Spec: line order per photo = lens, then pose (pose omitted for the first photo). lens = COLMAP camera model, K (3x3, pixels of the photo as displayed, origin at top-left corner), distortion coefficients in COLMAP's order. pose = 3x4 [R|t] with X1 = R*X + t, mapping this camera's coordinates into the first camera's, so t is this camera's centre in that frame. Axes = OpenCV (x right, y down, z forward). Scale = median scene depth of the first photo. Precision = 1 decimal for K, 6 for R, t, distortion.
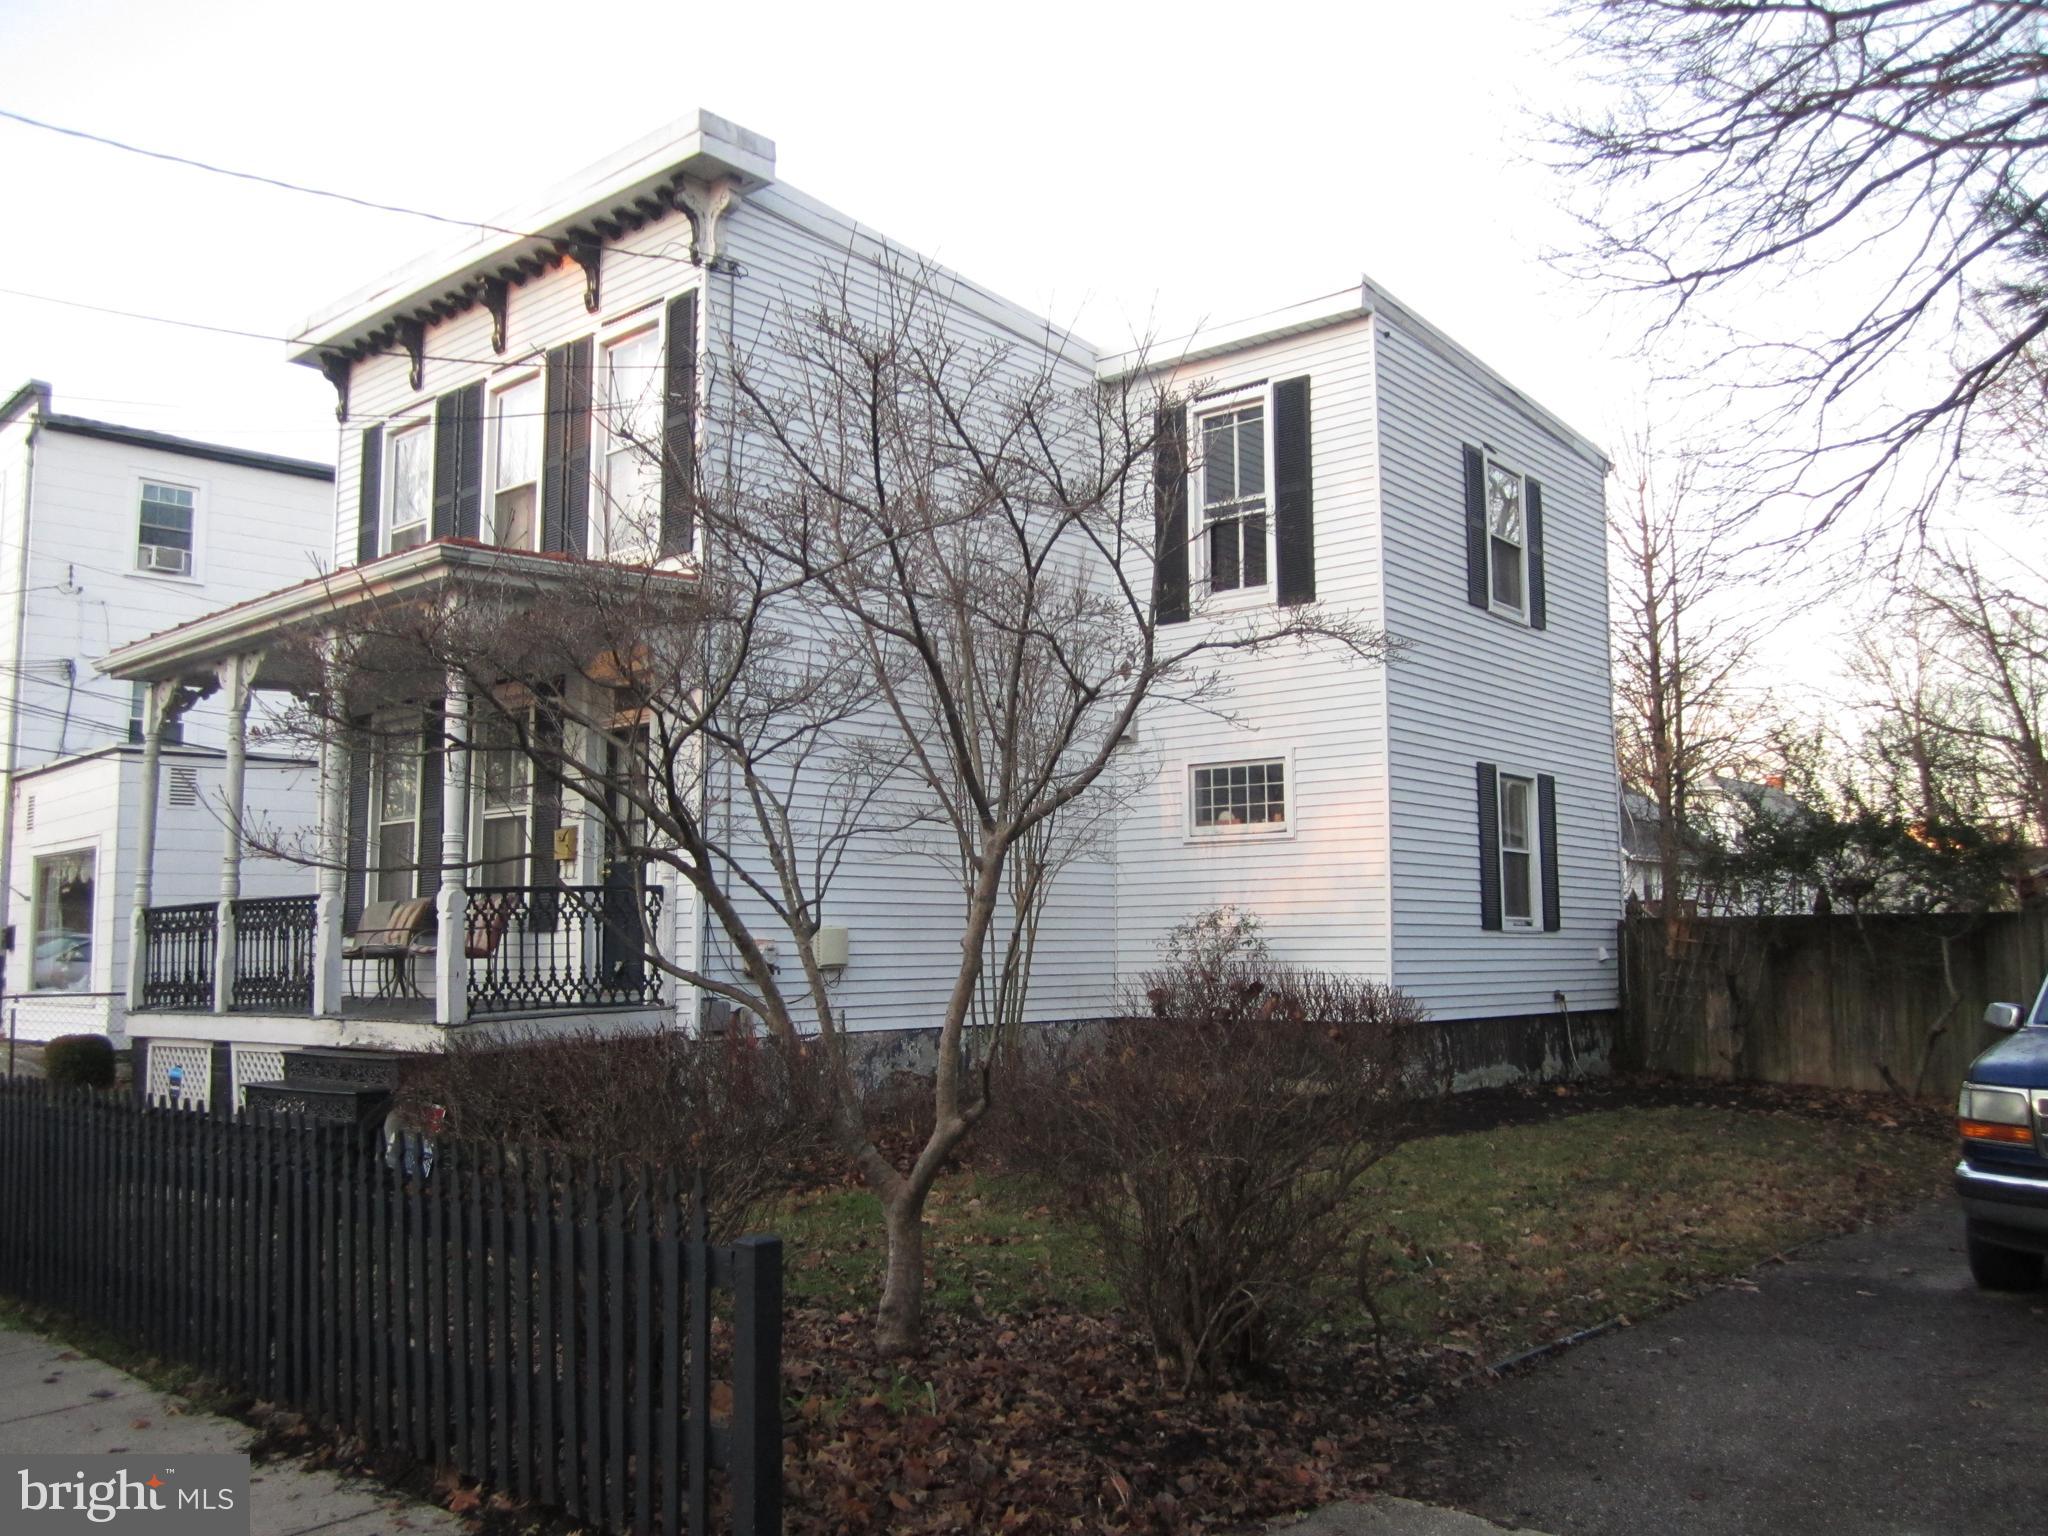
lens RADIAL K [[1688.4, 0, 1027.1], [0, 1688.4, 773.1], [0, 0, 1]] dist [-0.048293, 0.011420]
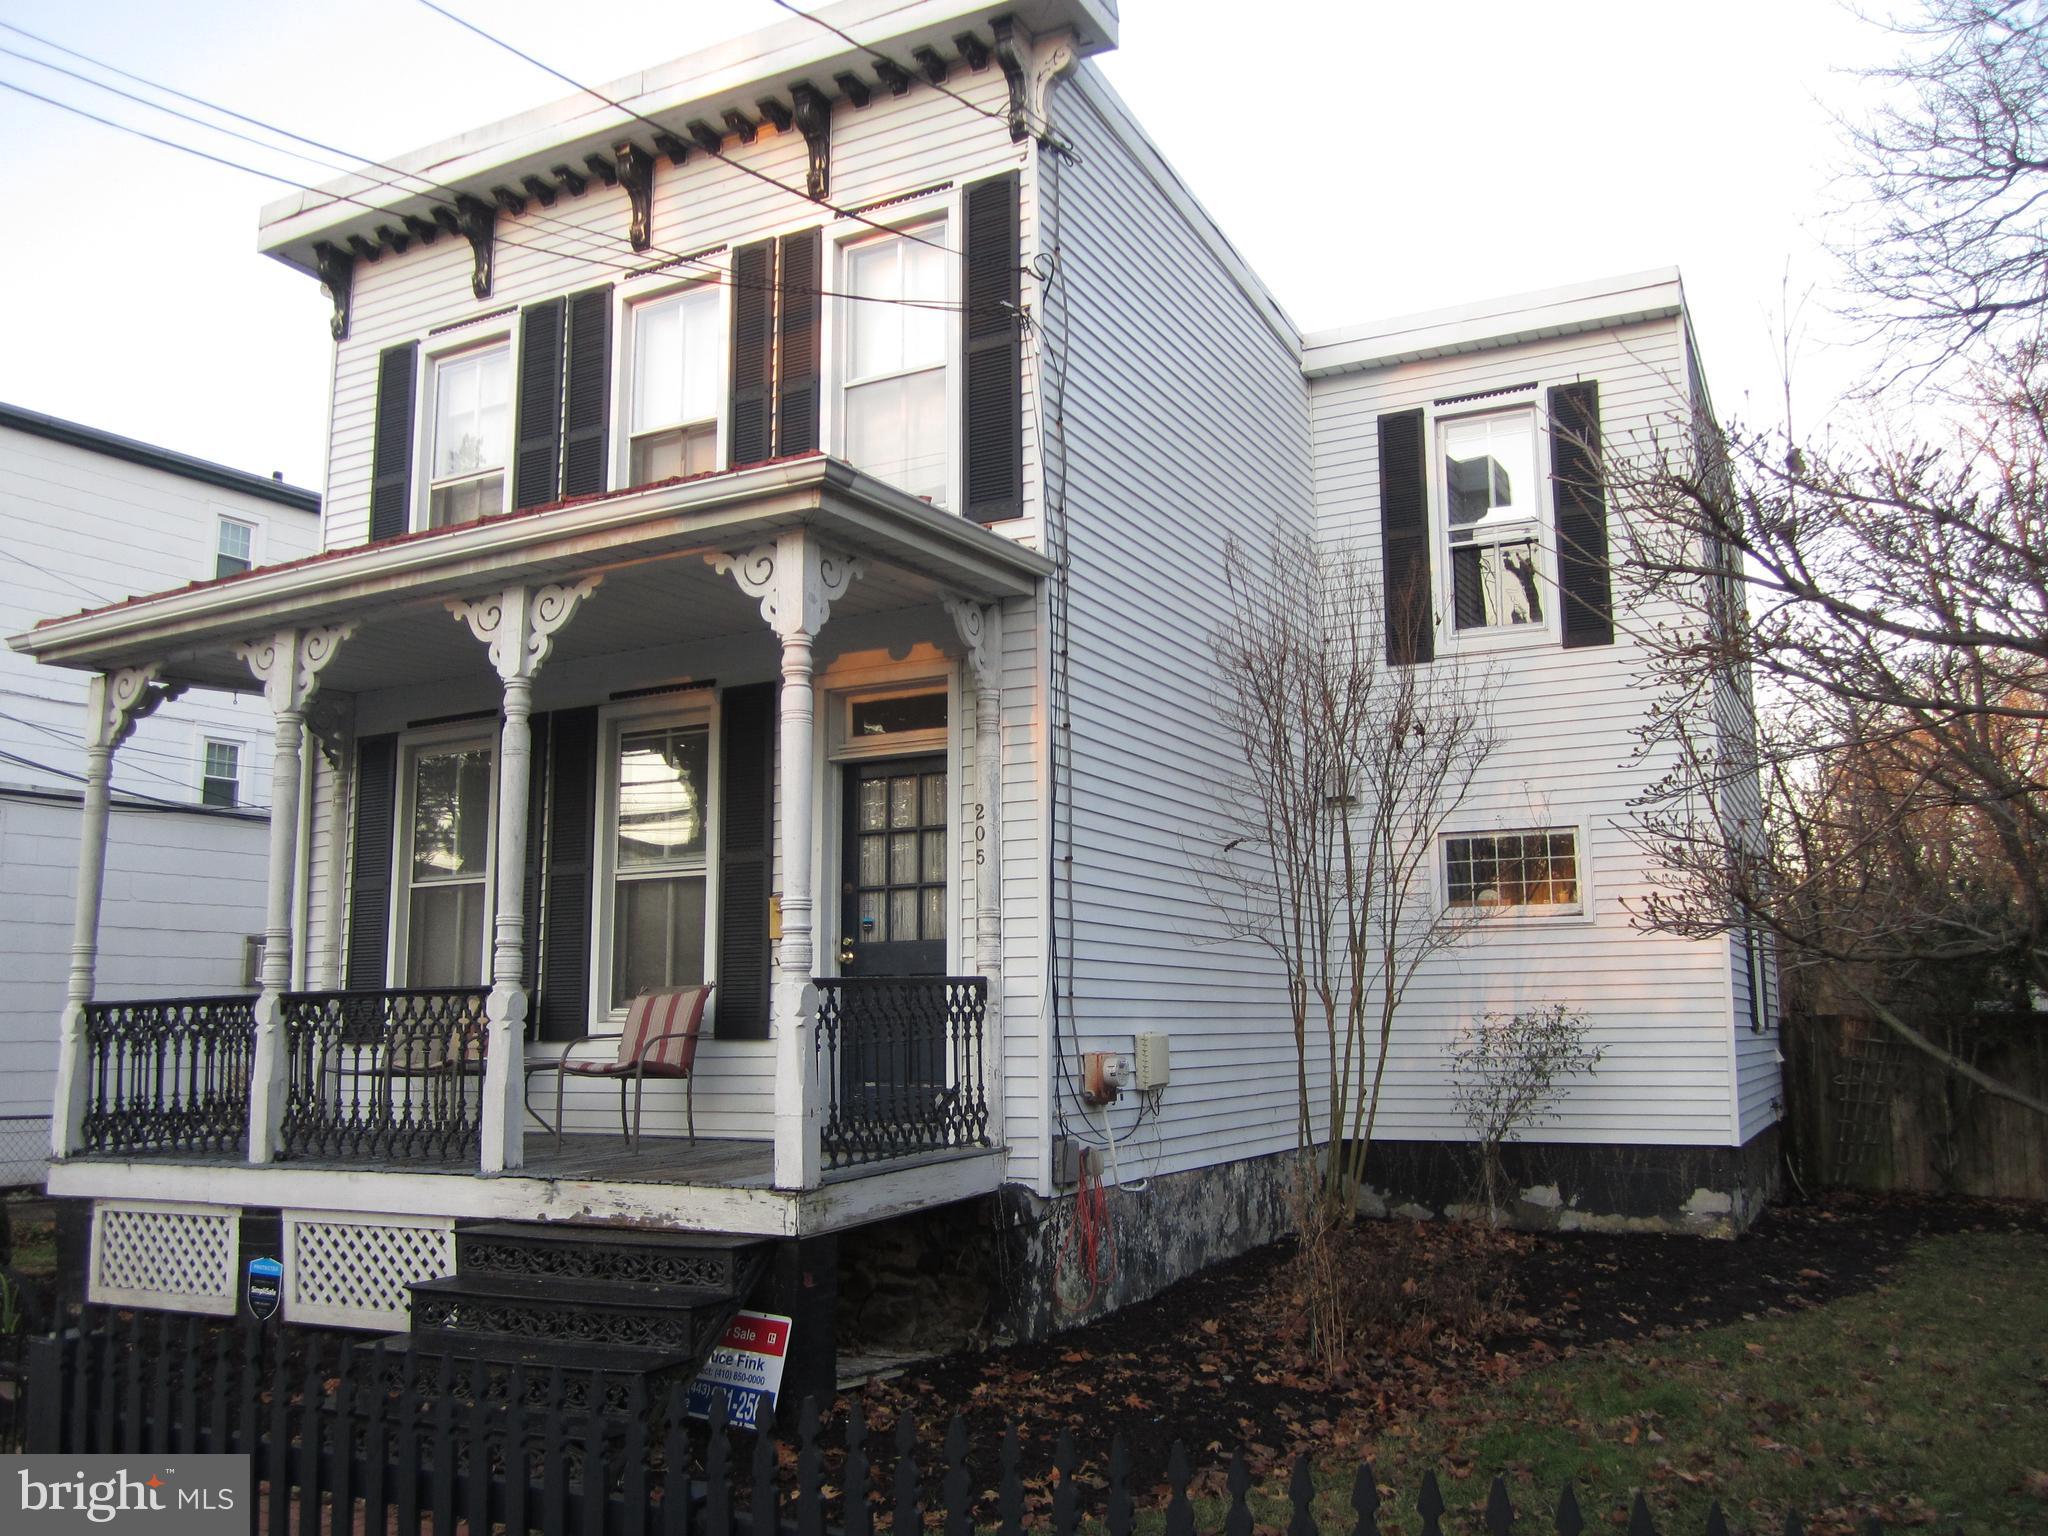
lens RADIAL K [[1688.4, 0, 1026.4], [0, 1688.4, 779.6], [0, 0, 1]] dist [-0.048293, 0.011420]
pose [[0.973990, 0.032814, 0.224203, -0.314691], [-0.021904, 0.998460, -0.050973, 0.016835], [-0.225530, 0.044737, 0.973208, 0.257414]]
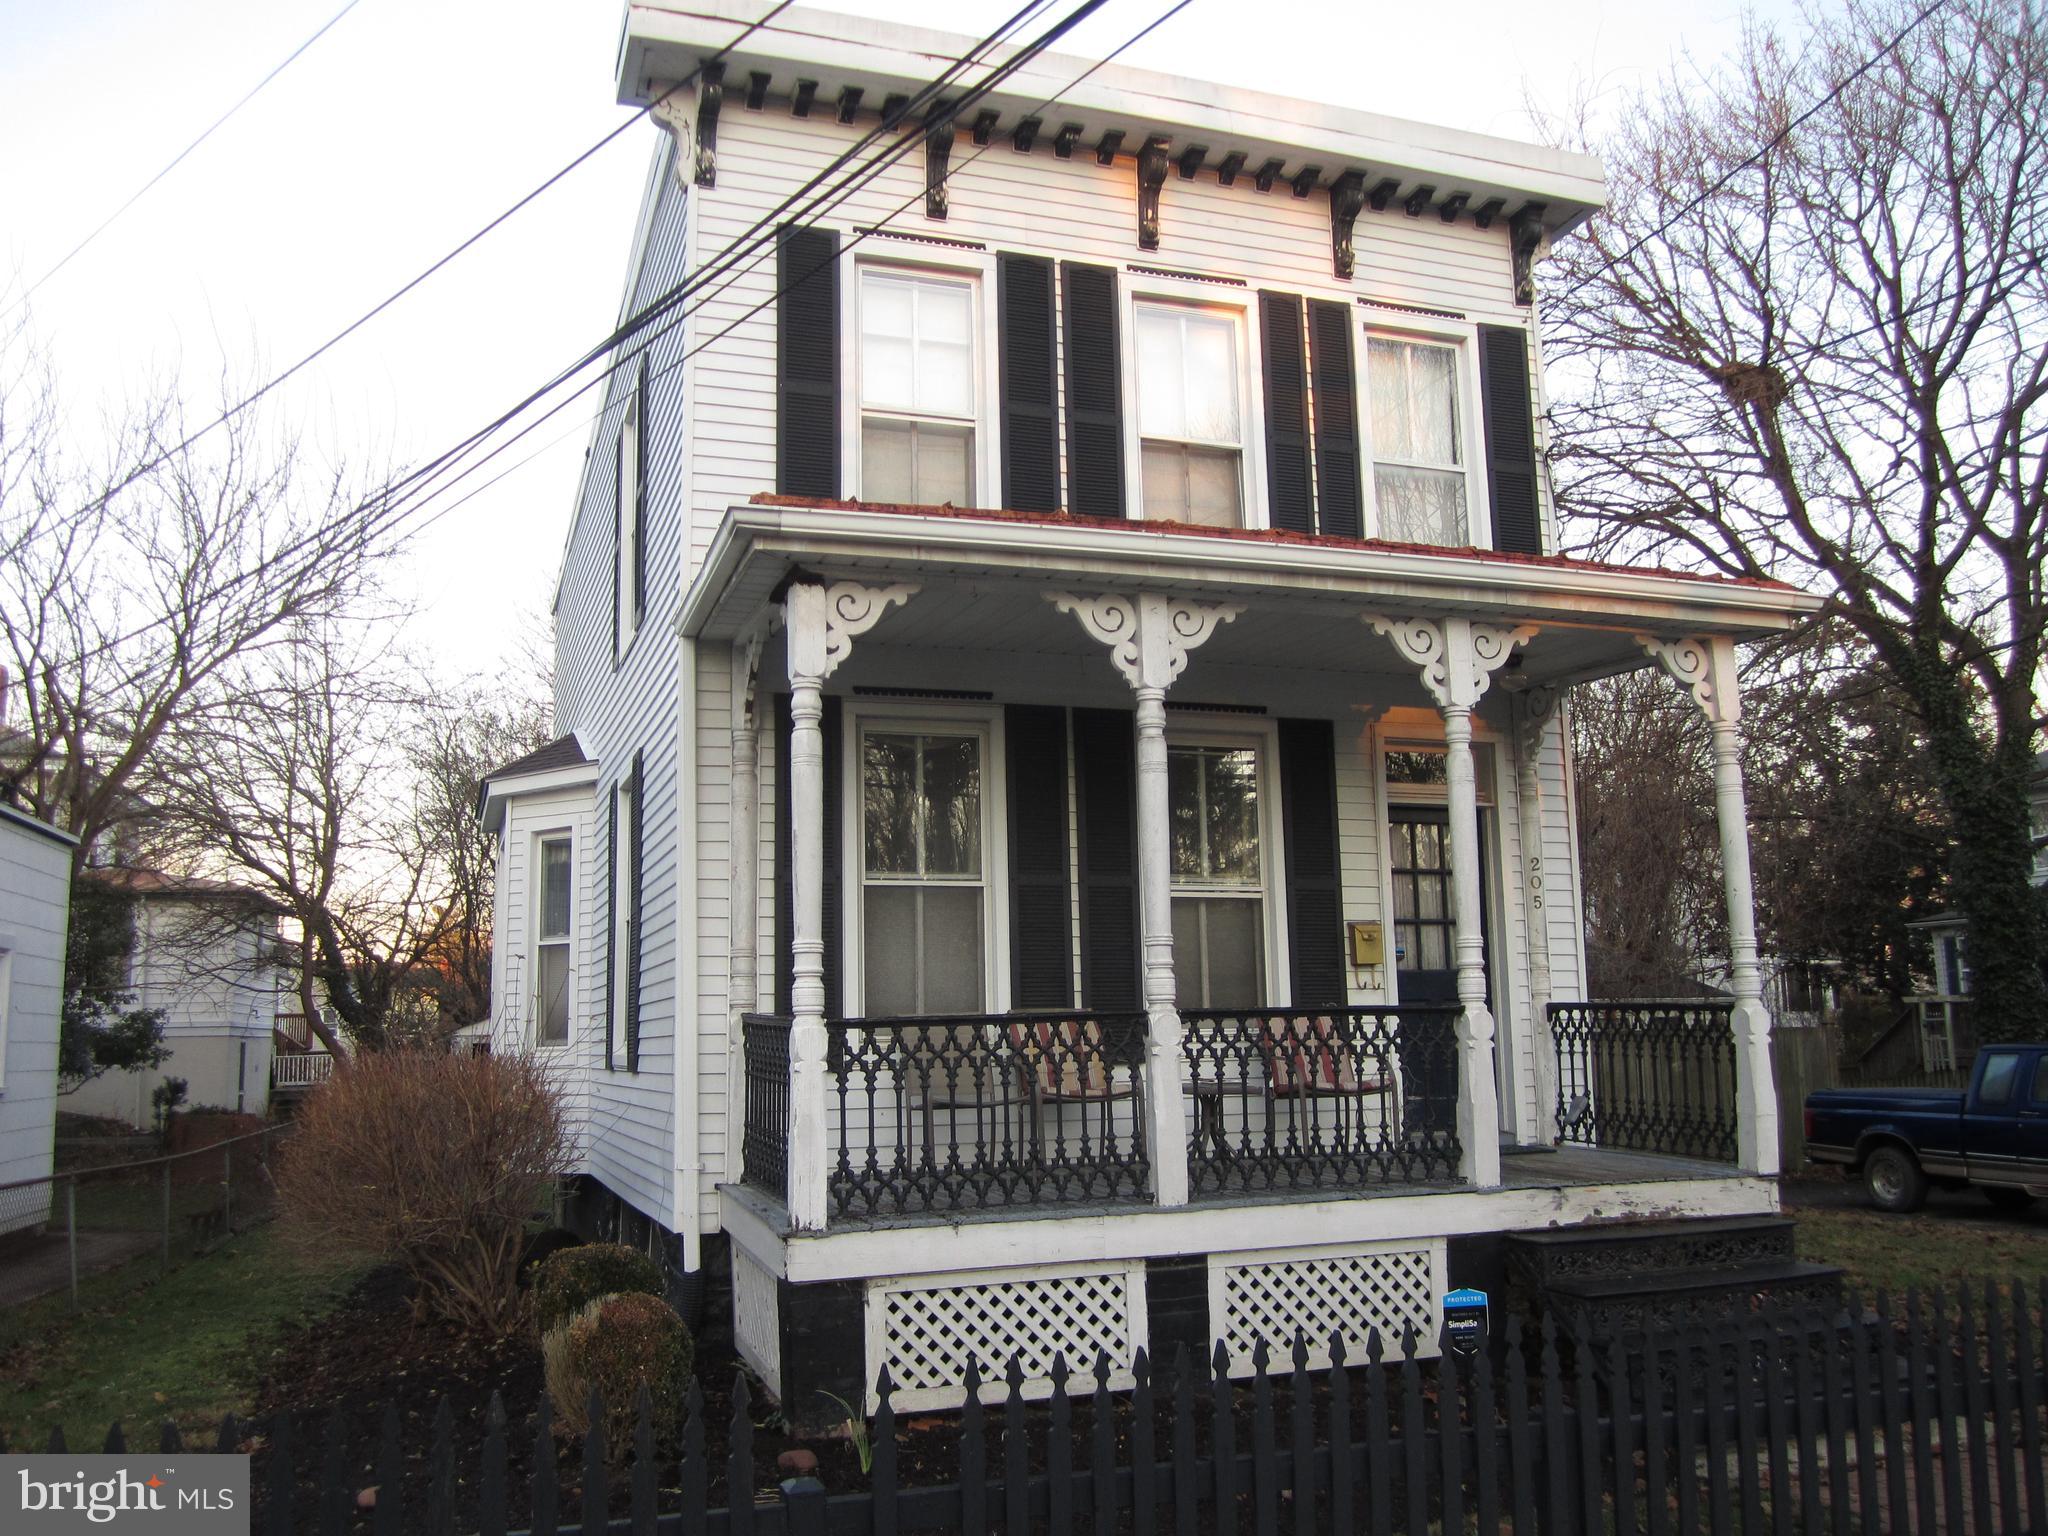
lens RADIAL K [[1688.4, 0, 1022.7], [0, 1688.4, 770.7], [0, 0, 1]] dist [-0.048293, 0.011420]
pose [[0.505500, 0.139293, 0.851509, -0.948286], [-0.079928, 0.990199, -0.114531, 0.059999], [-0.859116, -0.010164, 0.511679, 0.690533]]
